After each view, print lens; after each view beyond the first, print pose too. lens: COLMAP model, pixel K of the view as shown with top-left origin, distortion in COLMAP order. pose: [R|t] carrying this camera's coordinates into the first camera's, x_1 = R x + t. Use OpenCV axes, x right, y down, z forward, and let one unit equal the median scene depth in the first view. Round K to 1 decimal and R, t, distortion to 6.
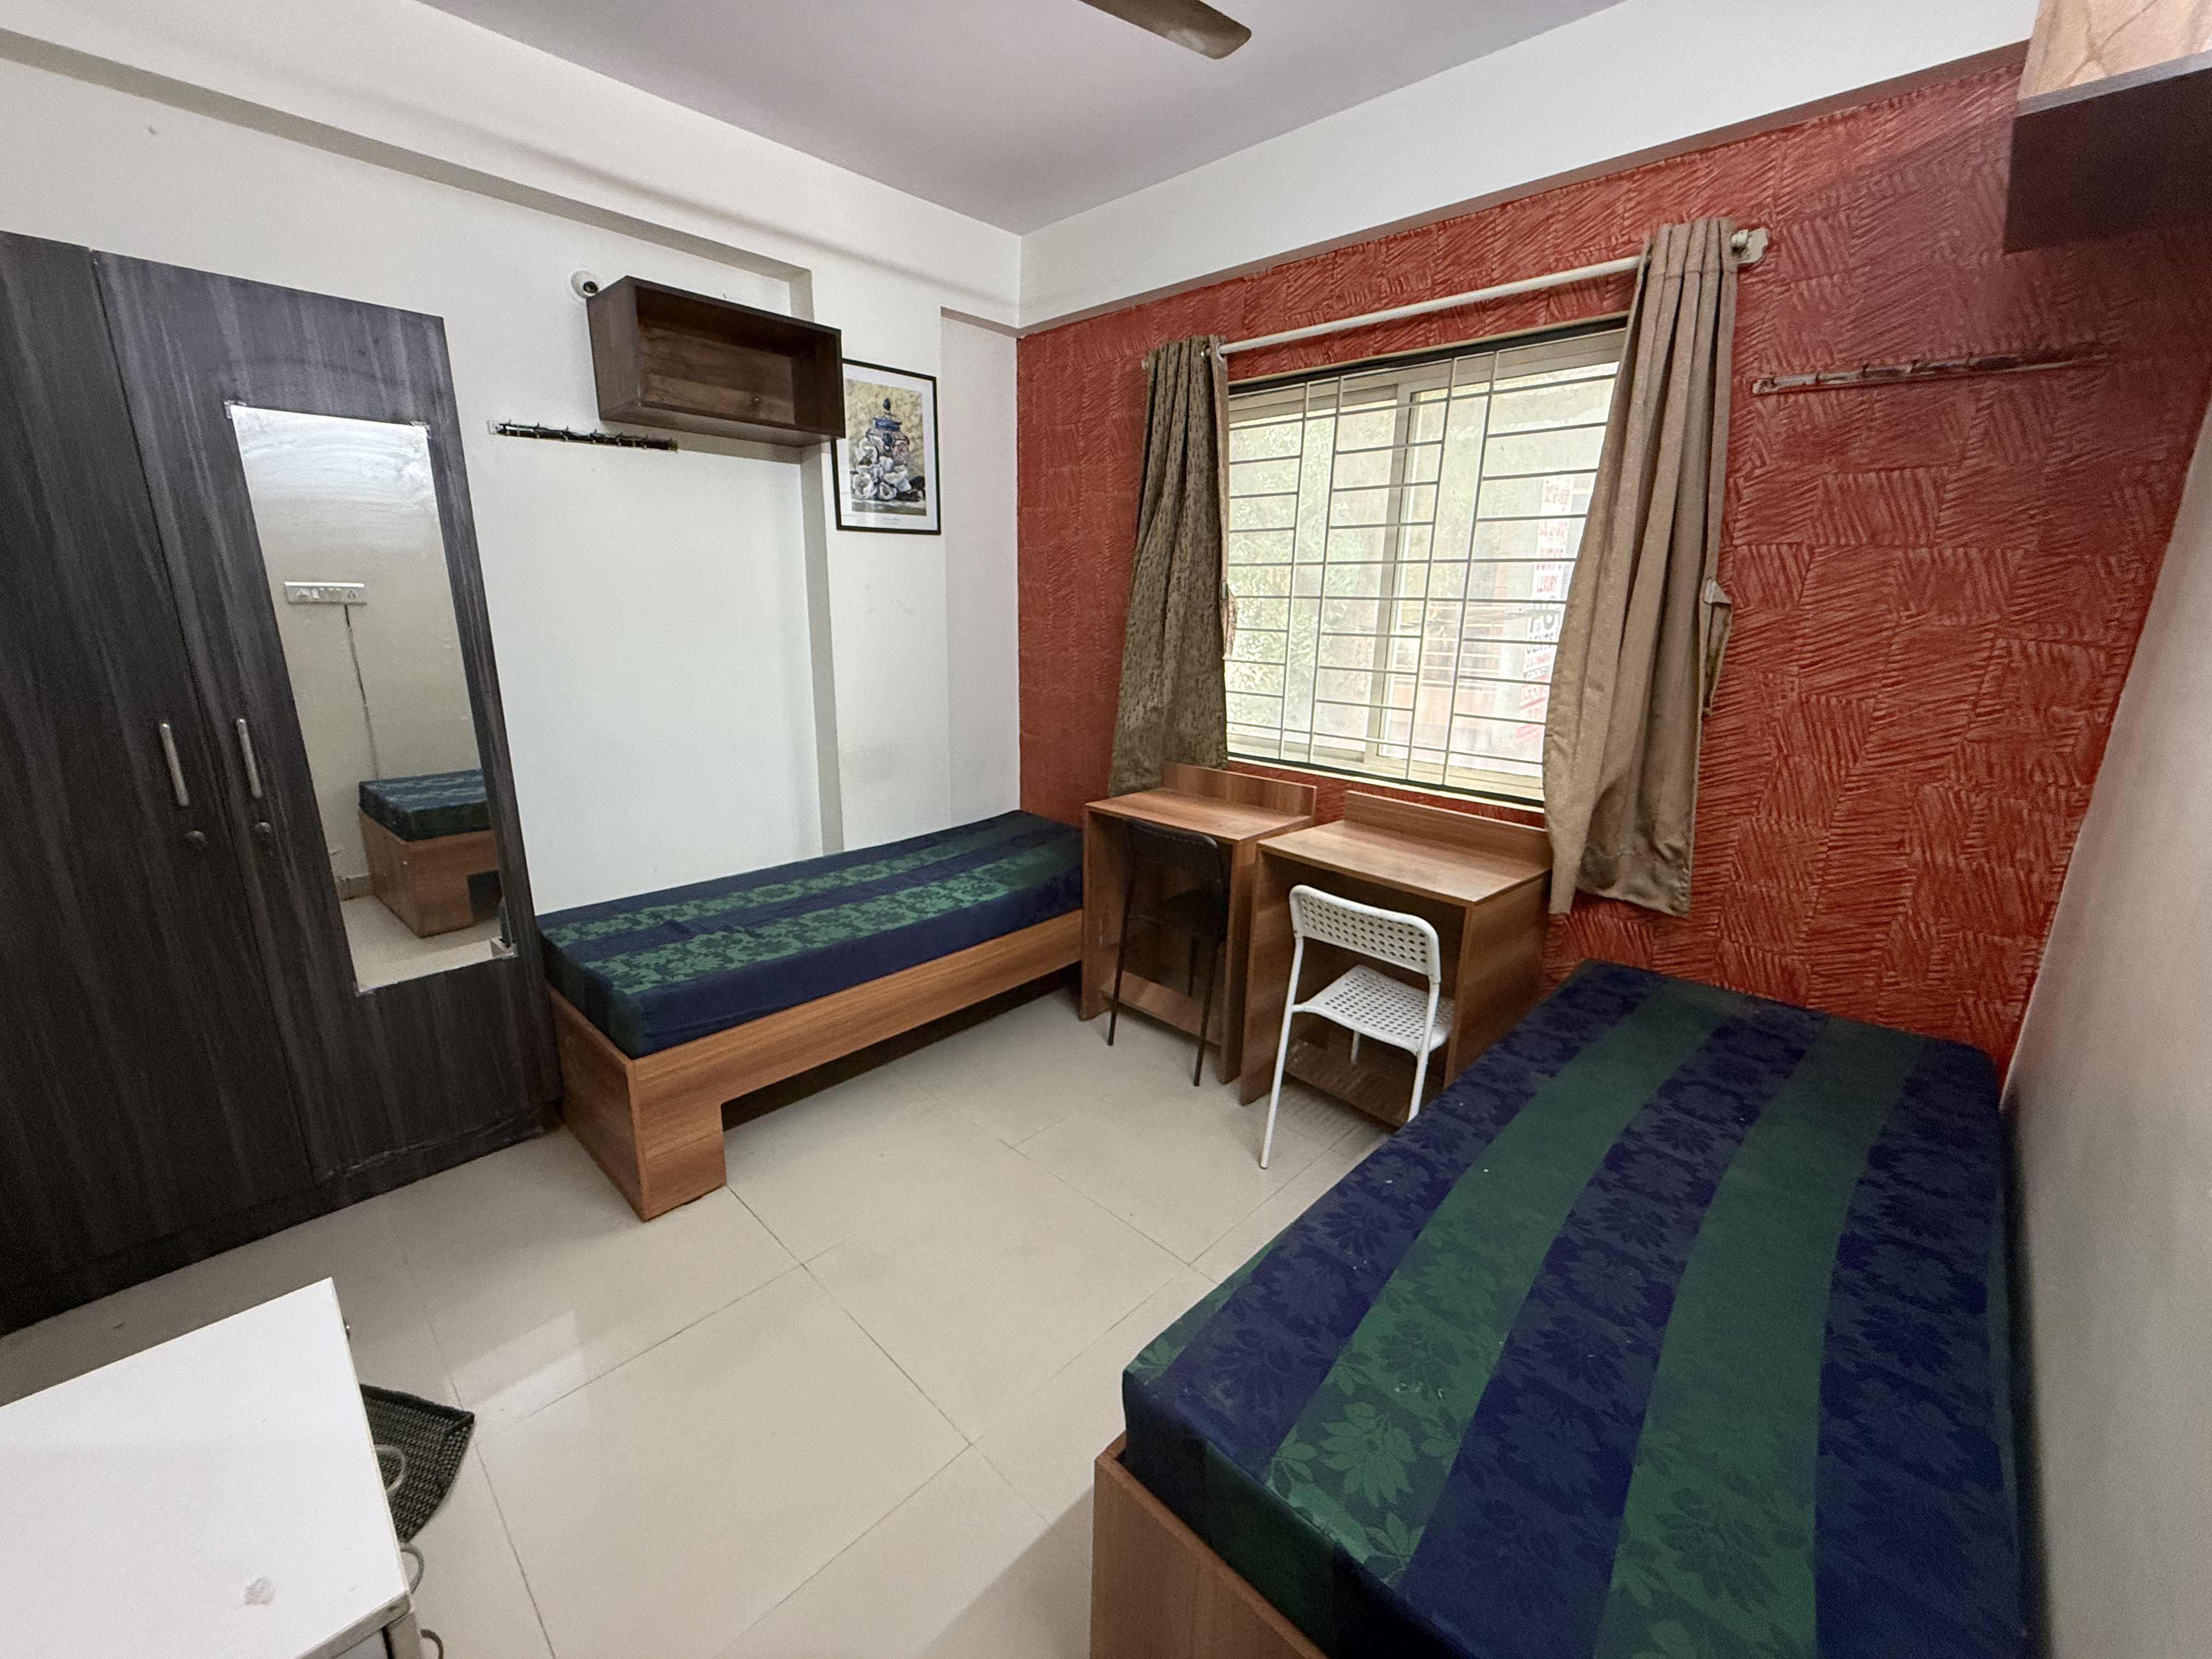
lens RADIAL K [[891.7, 0, 1096.2], [0, 891.7, 825.9], [0, 0, 1]] dist [0.011740, 0.000018]
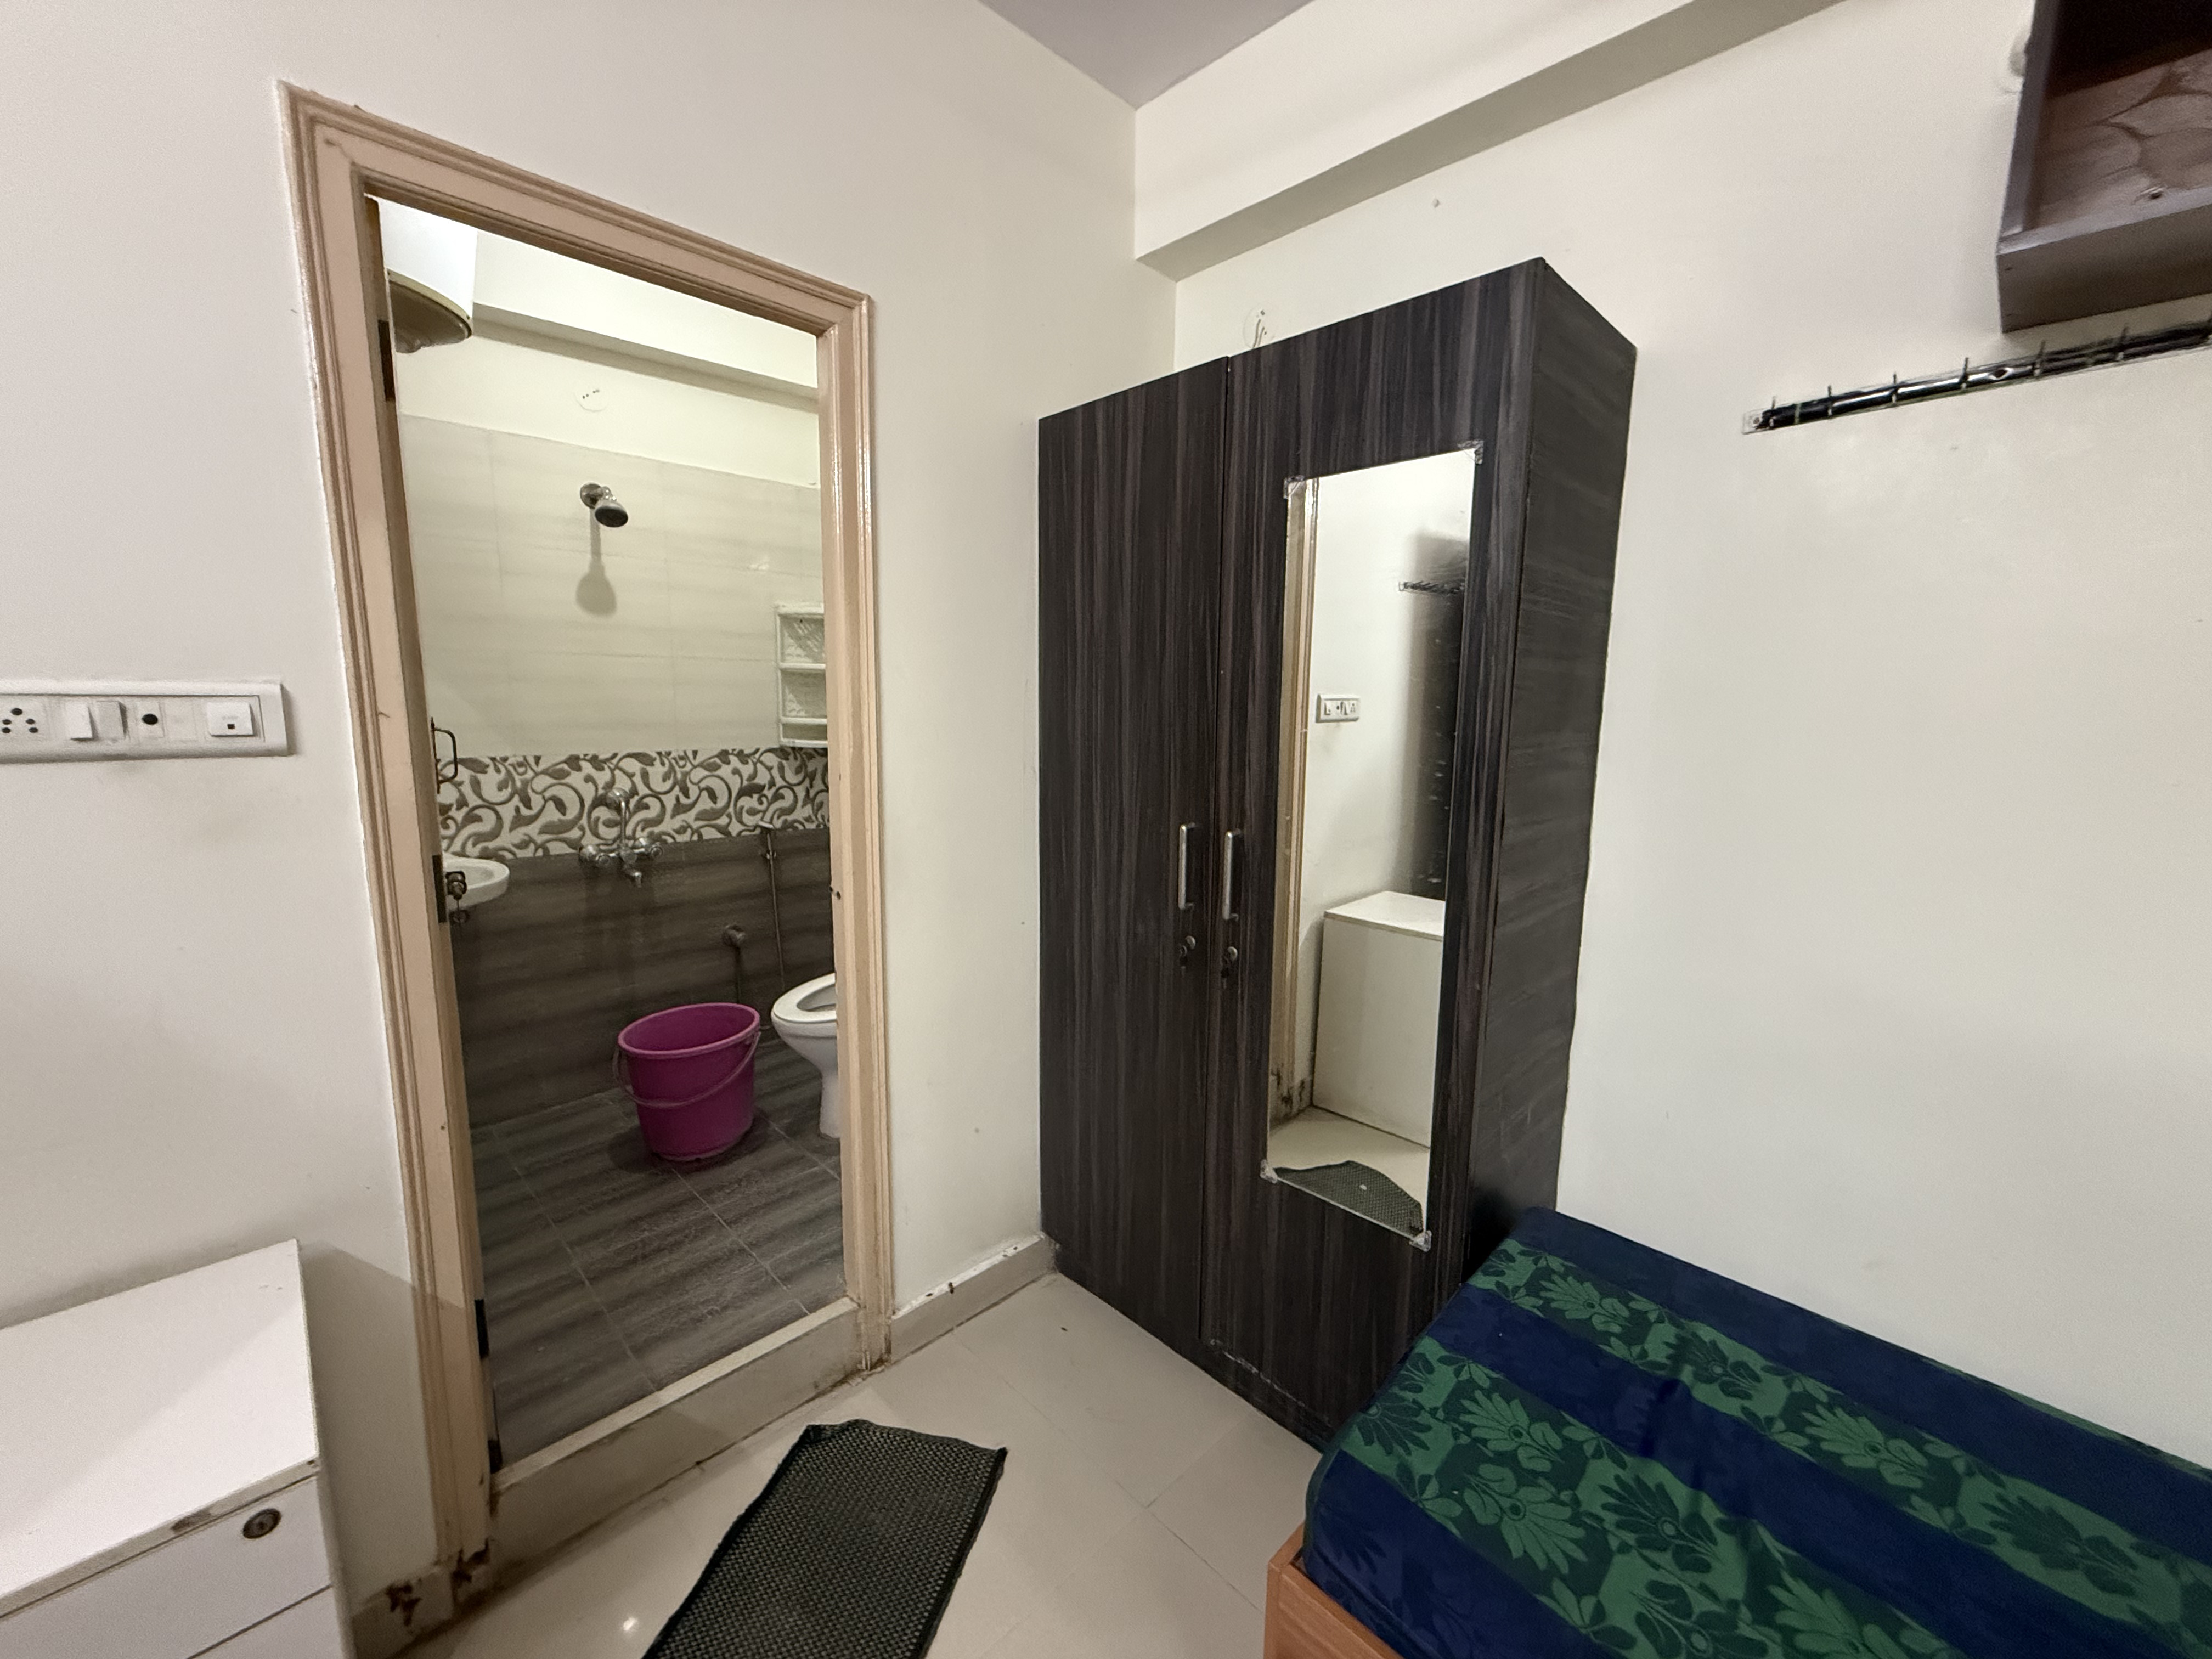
lens RADIAL K [[891.7, 0, 1095.1], [0, 891.7, 828.6], [0, 0, 1]] dist [0.011740, 0.000018]
pose [[-0.020720, 0.135371, -0.990578, -0.047568], [-0.261031, 0.955693, 0.136064, -0.159098], [0.965108, 0.261391, 0.015534, 0.647030]]
